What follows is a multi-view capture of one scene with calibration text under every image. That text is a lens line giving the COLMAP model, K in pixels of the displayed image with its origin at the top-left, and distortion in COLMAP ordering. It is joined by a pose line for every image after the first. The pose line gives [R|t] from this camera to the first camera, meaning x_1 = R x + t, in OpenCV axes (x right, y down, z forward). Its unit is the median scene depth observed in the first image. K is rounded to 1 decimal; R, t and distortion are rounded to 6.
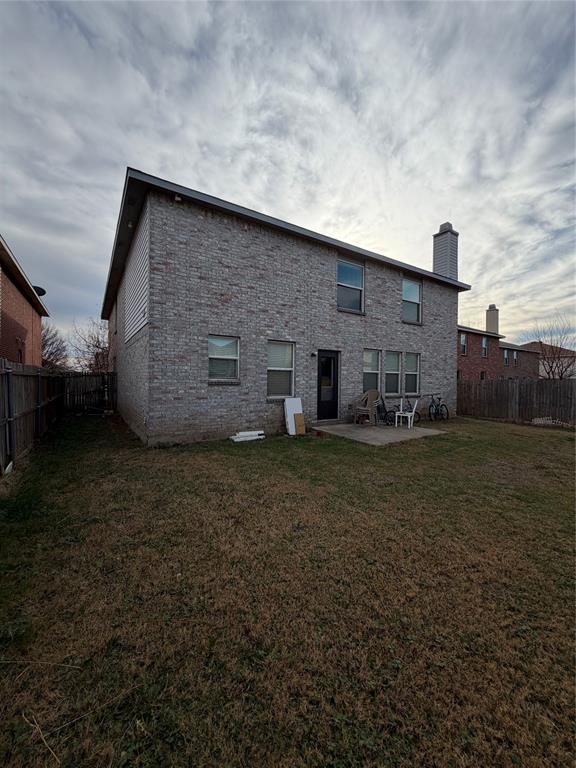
lens RADIAL K [[305.9, 0, 287.6], [0, 305.9, 381.6], [0, 0, 1]] dist [0.000573, 0.000117]
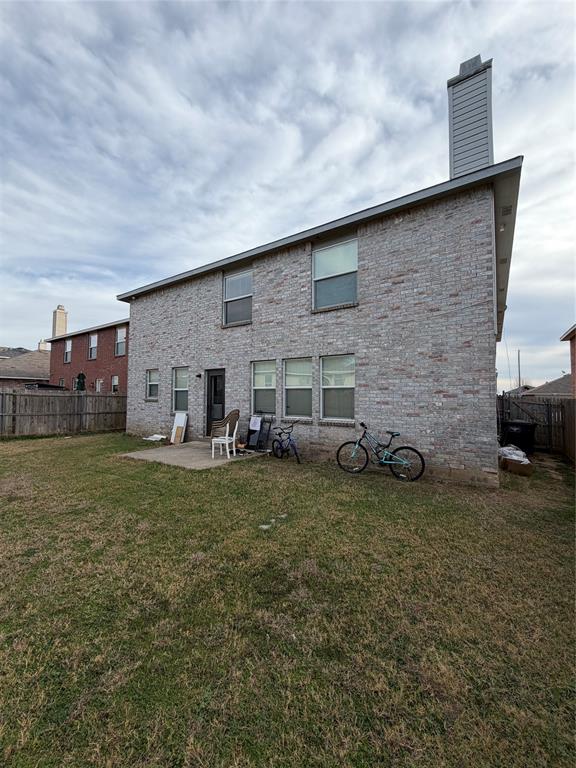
lens RADIAL K [[305.9, 0, 287.0], [0, 305.9, 386.5], [0, 0, 1]] dist [0.000573, 0.000117]
pose [[0.390938, -0.045509, -0.919291, 1.145332], [-0.012682, 0.998416, -0.054819, 0.008652], [0.920330, 0.033089, 0.389741, 0.806159]]
